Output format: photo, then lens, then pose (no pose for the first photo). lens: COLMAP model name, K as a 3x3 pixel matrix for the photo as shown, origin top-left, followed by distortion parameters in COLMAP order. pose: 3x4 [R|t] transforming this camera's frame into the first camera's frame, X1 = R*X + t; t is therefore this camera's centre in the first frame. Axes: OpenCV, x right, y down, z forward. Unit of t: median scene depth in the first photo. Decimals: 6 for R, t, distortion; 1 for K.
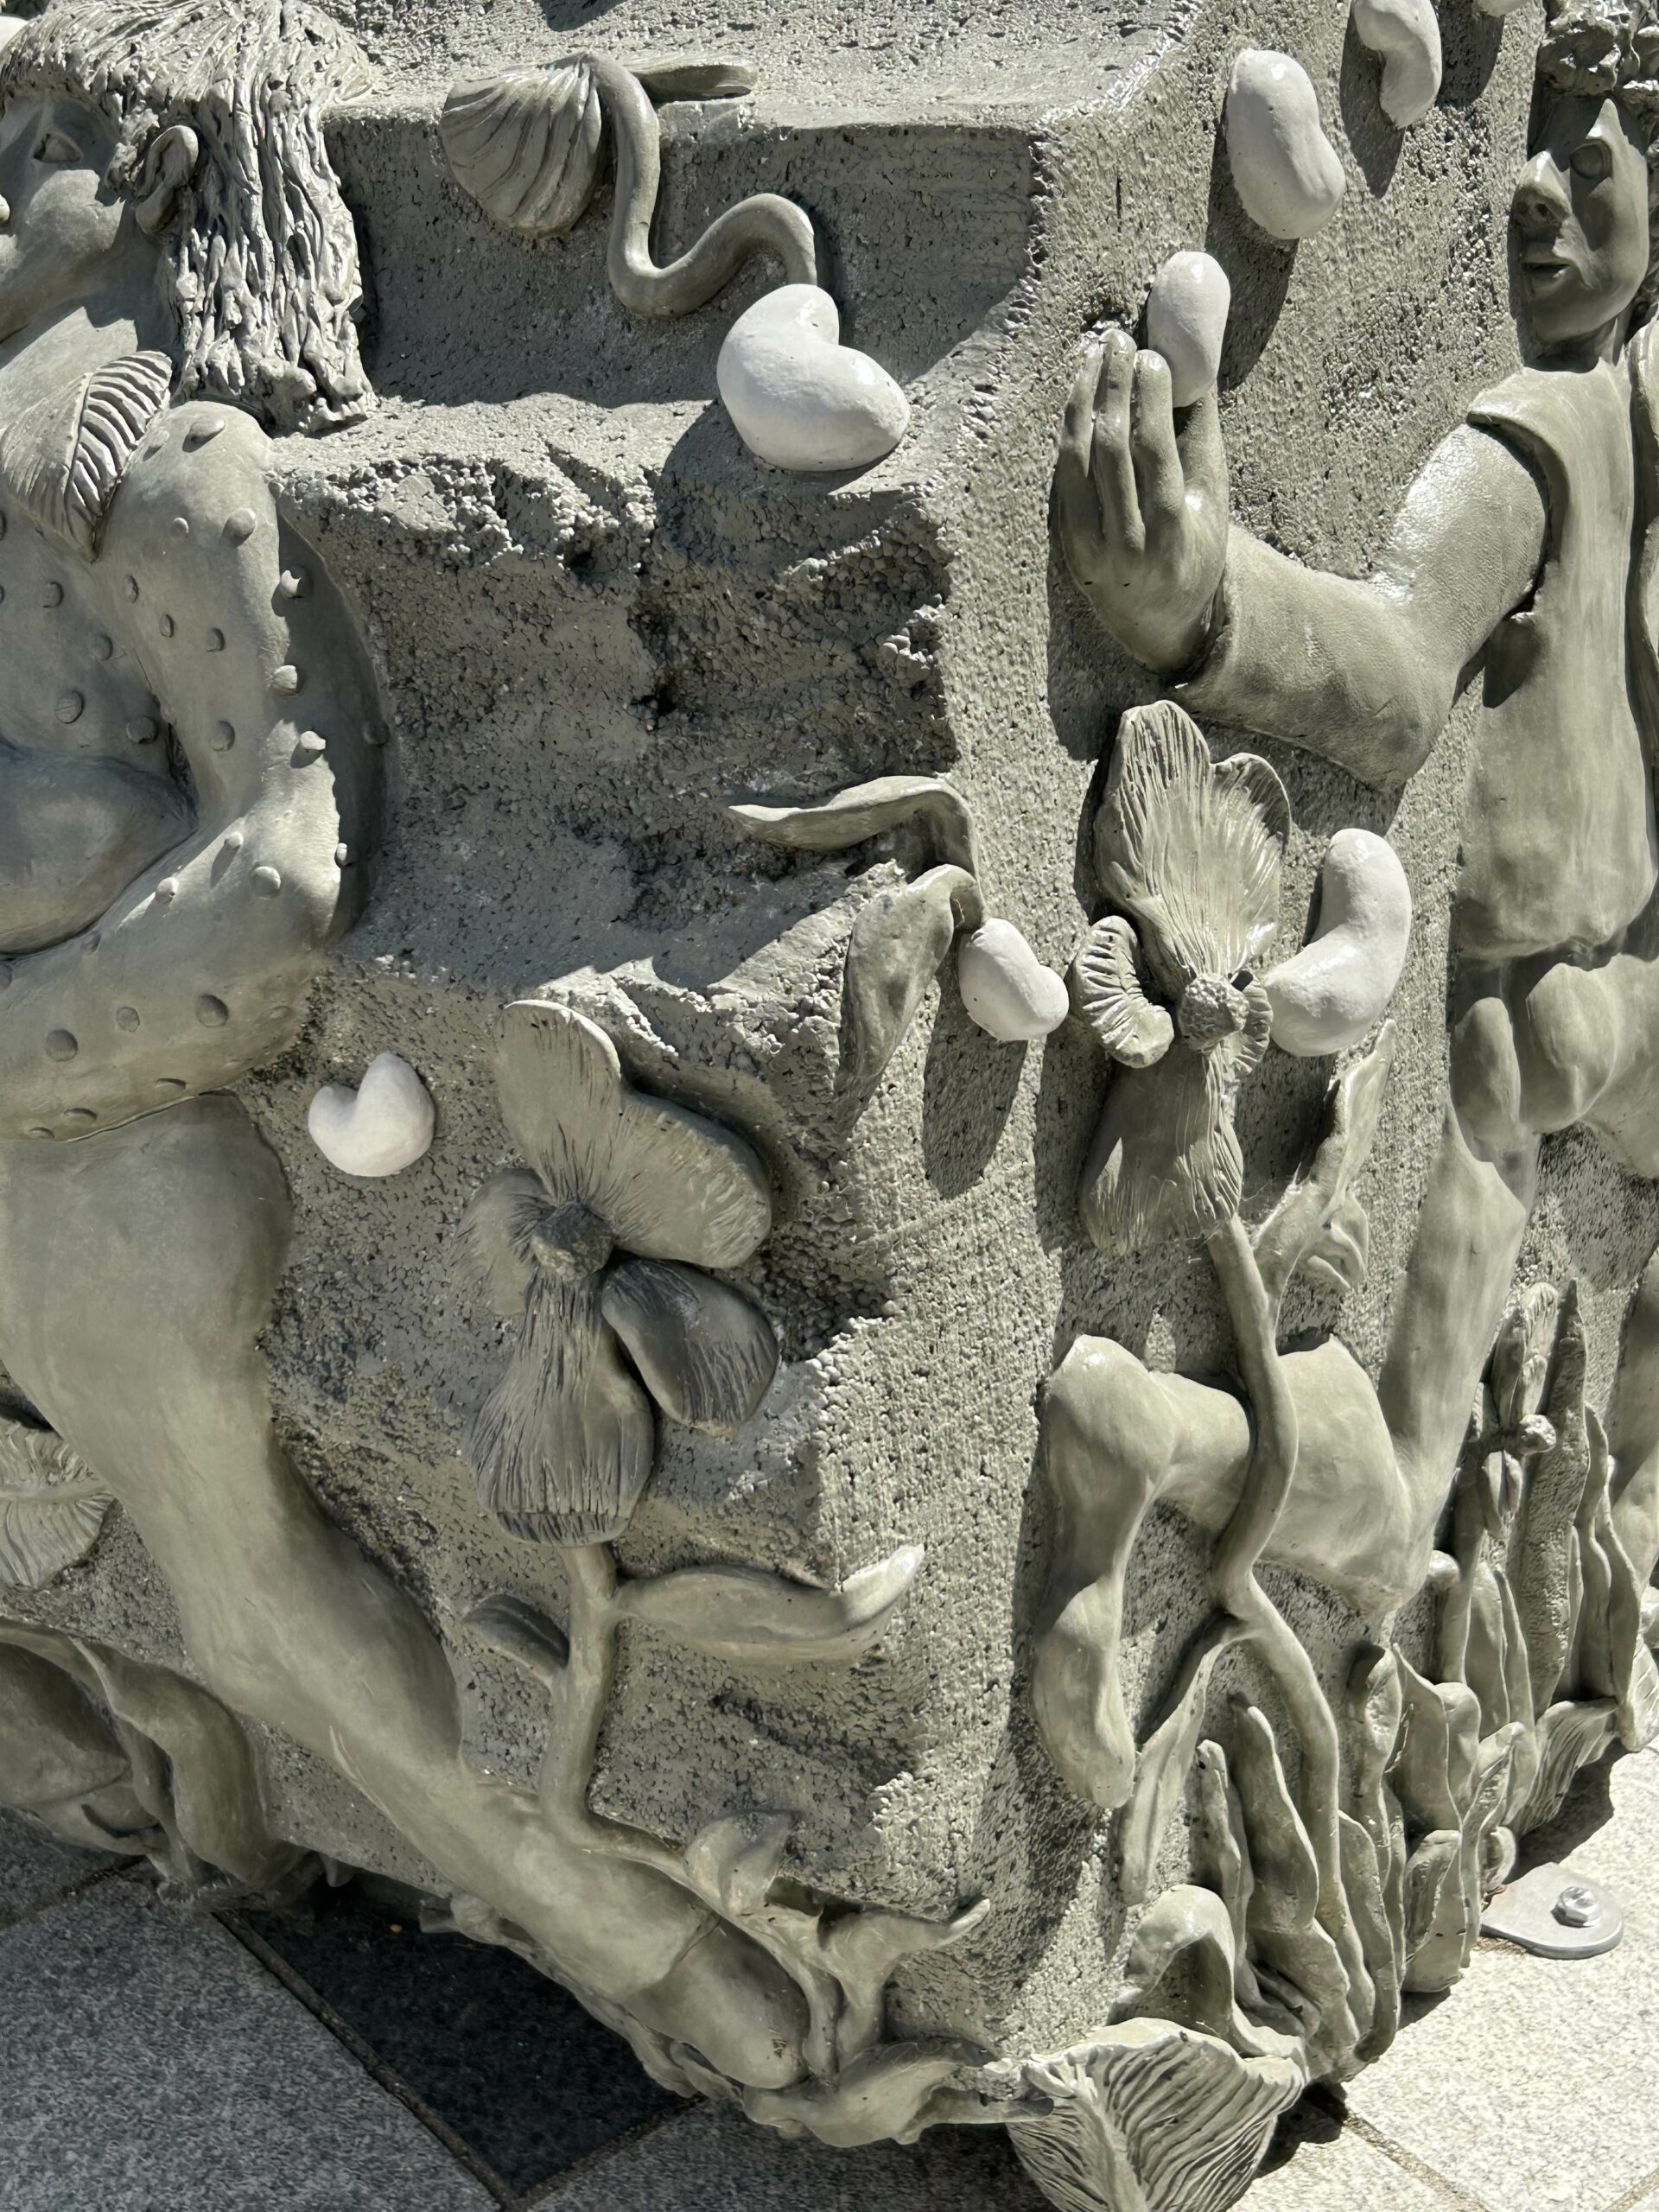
lens RADIAL K [[3228.5, 0, 834.3], [0, 3228.5, 1085.2], [0, 0, 1]] dist [0.088526, 0.000000]
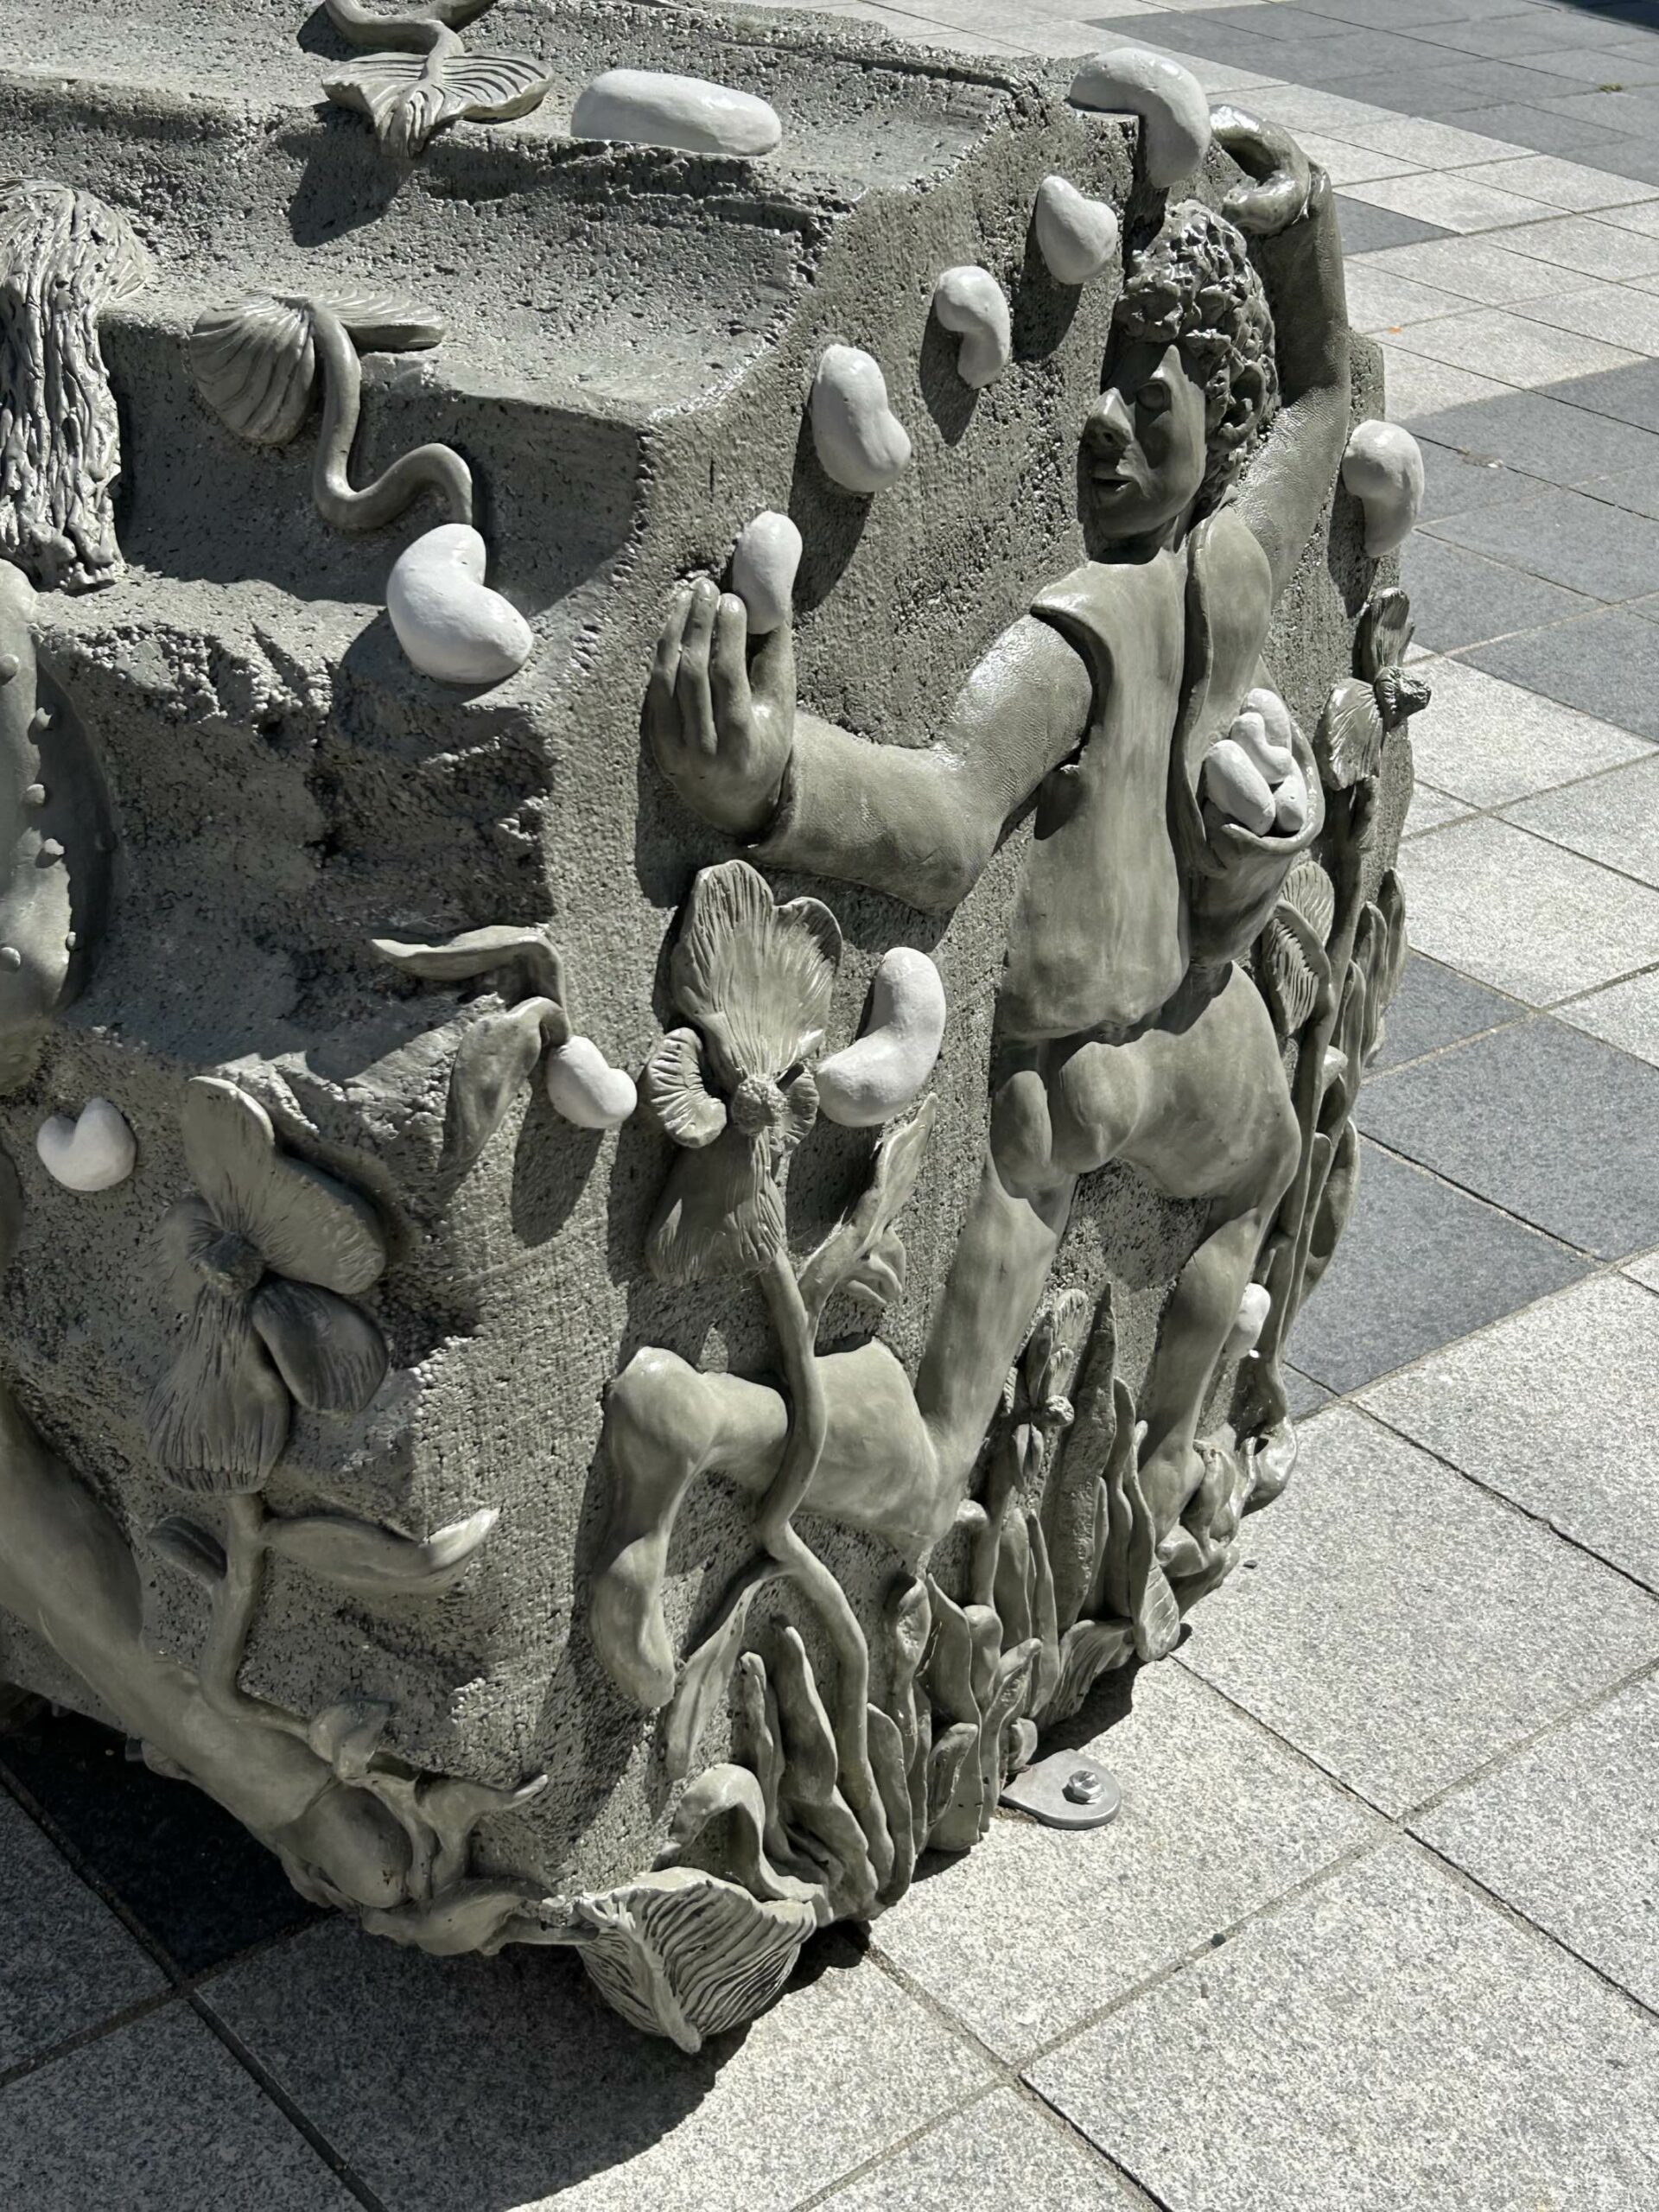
lens RADIAL K [[3228.5, 0, 836.6], [0, 3228.5, 1092.2], [0, 0, 1]] dist [0.088526, 0.000000]
pose [[0.996956, 0.064590, 0.043678, 0.088254], [-0.067320, 0.995661, 0.064244, -0.107328], [-0.039339, -0.066989, 0.996978, -0.261440]]
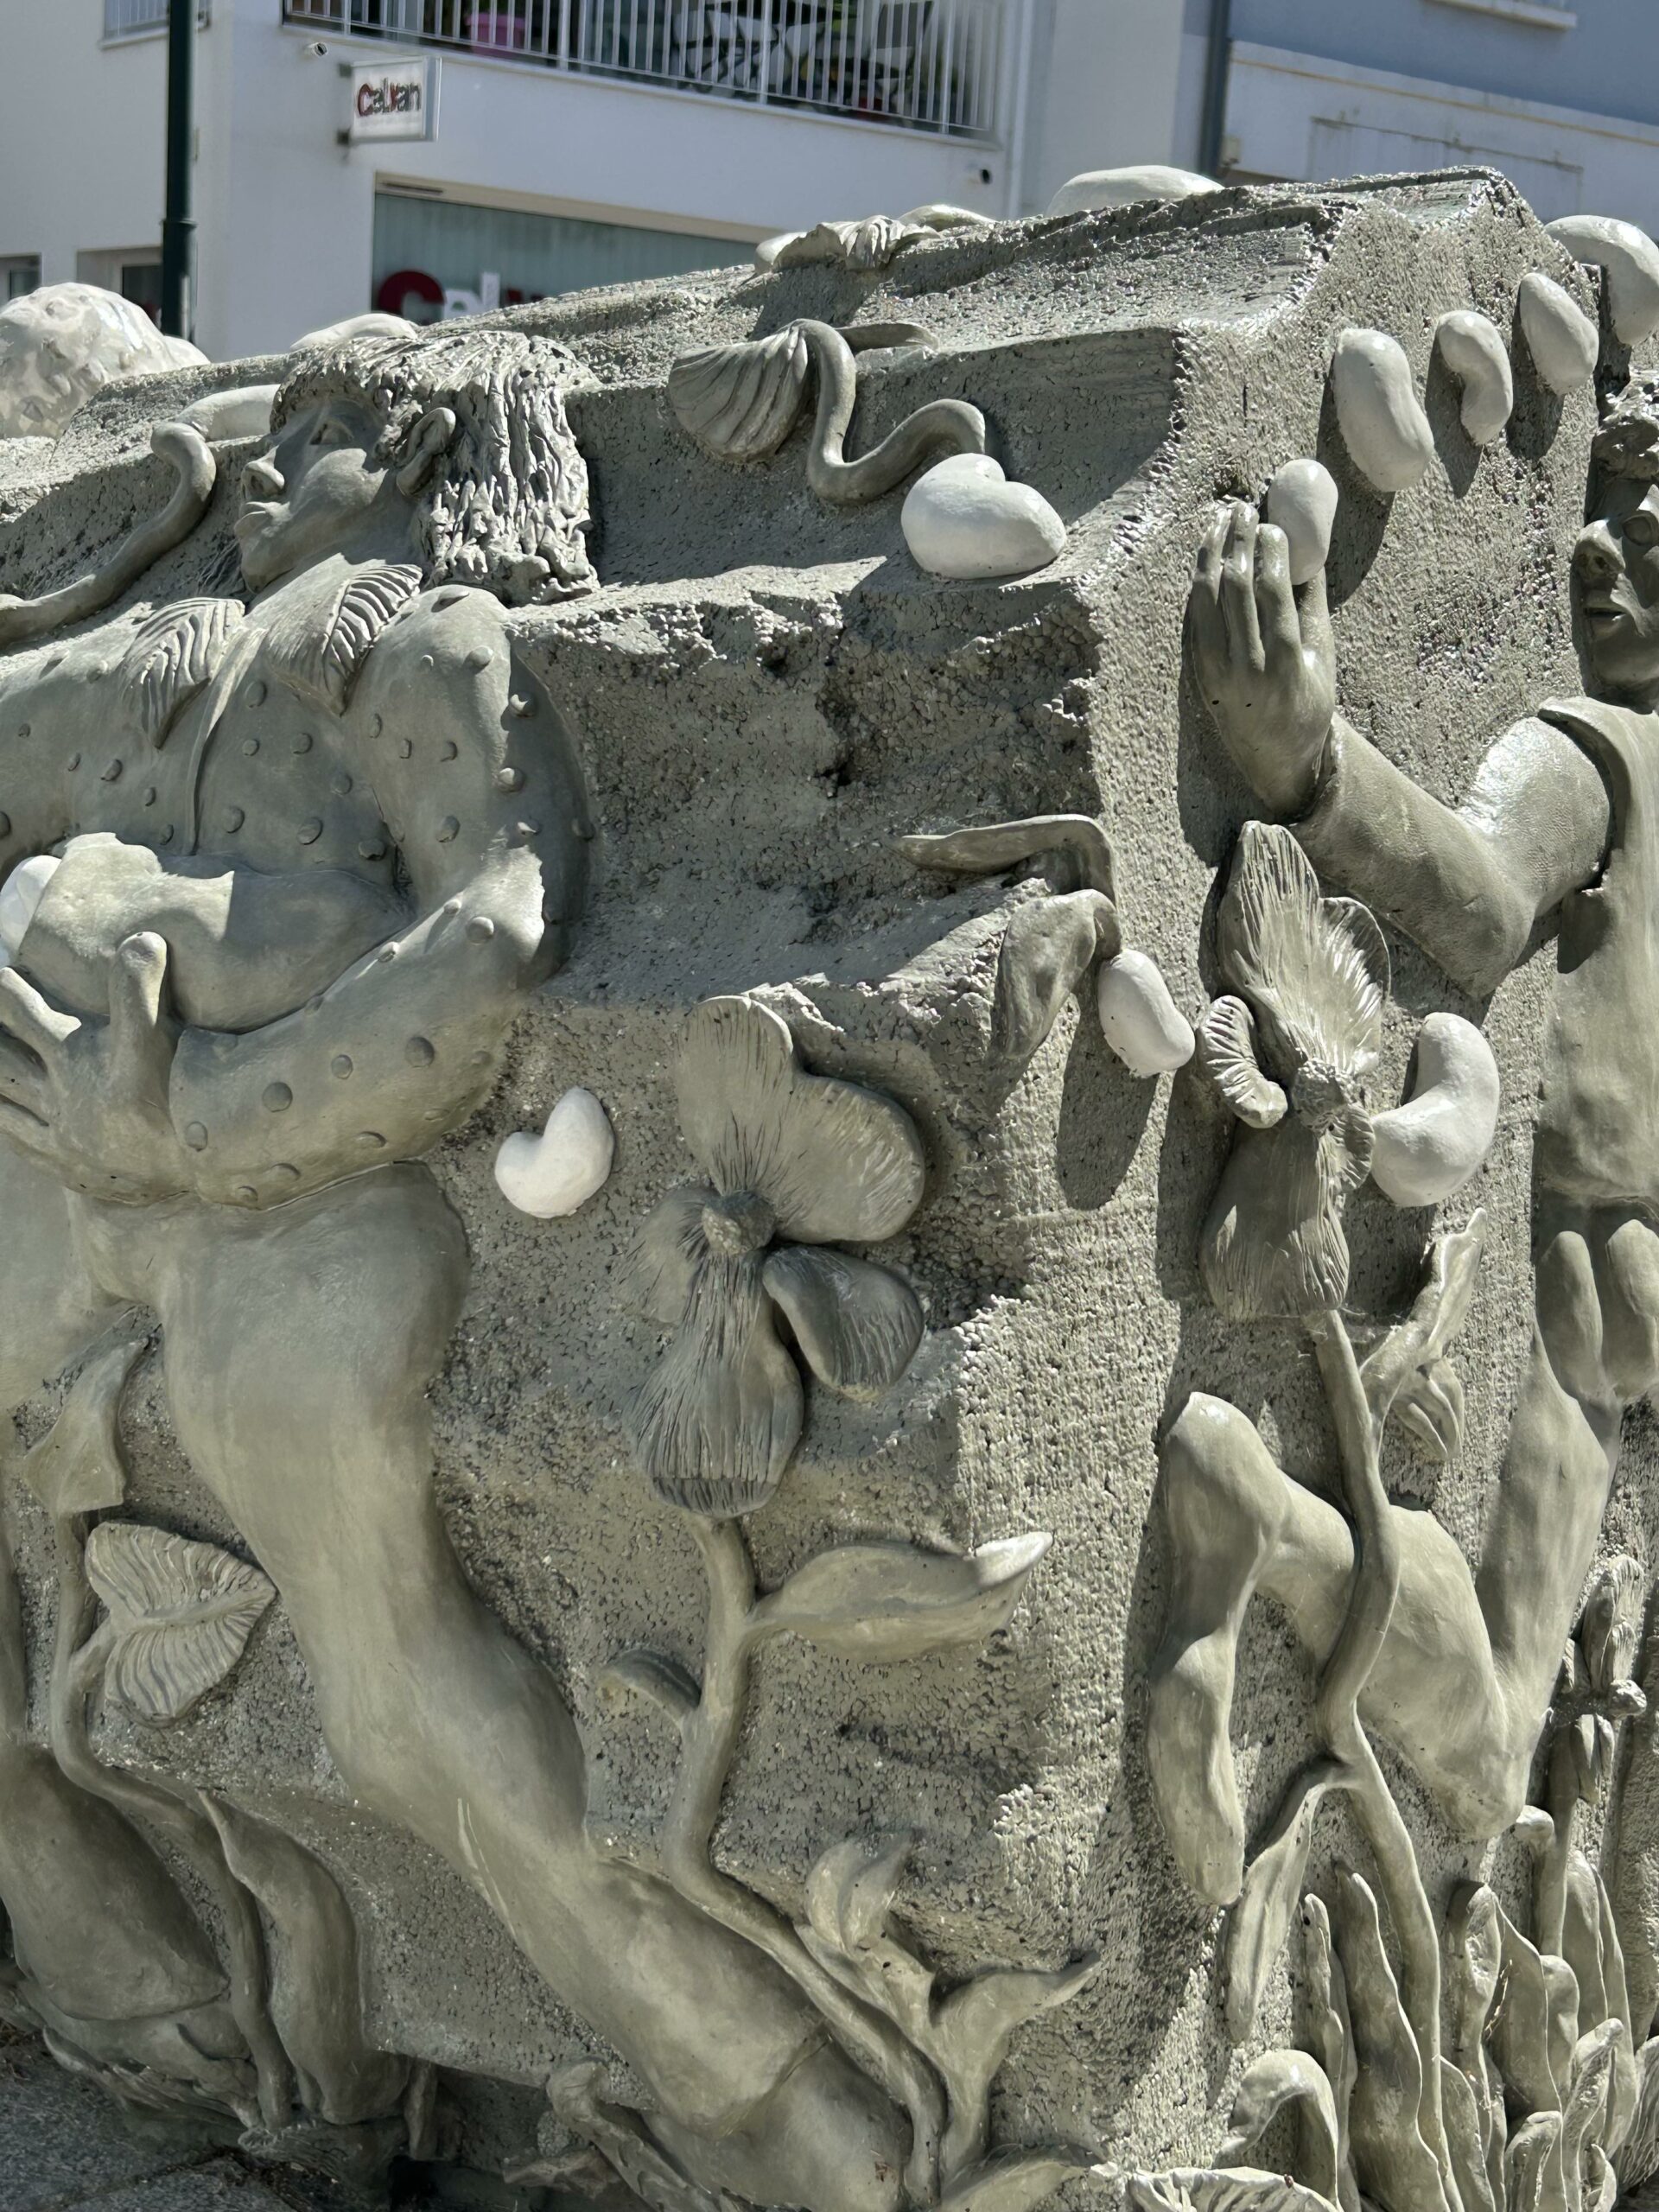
lens RADIAL K [[3228.5, 0, 870.4], [0, 3228.5, 1082.7], [0, 0, 1]] dist [0.088526, 0.000000]
pose [[0.999143, 0.039719, -0.011646, -0.023358], [-0.041384, 0.953464, -0.298652, 0.297424], [-0.000758, 0.298878, 0.954291, -0.051593]]
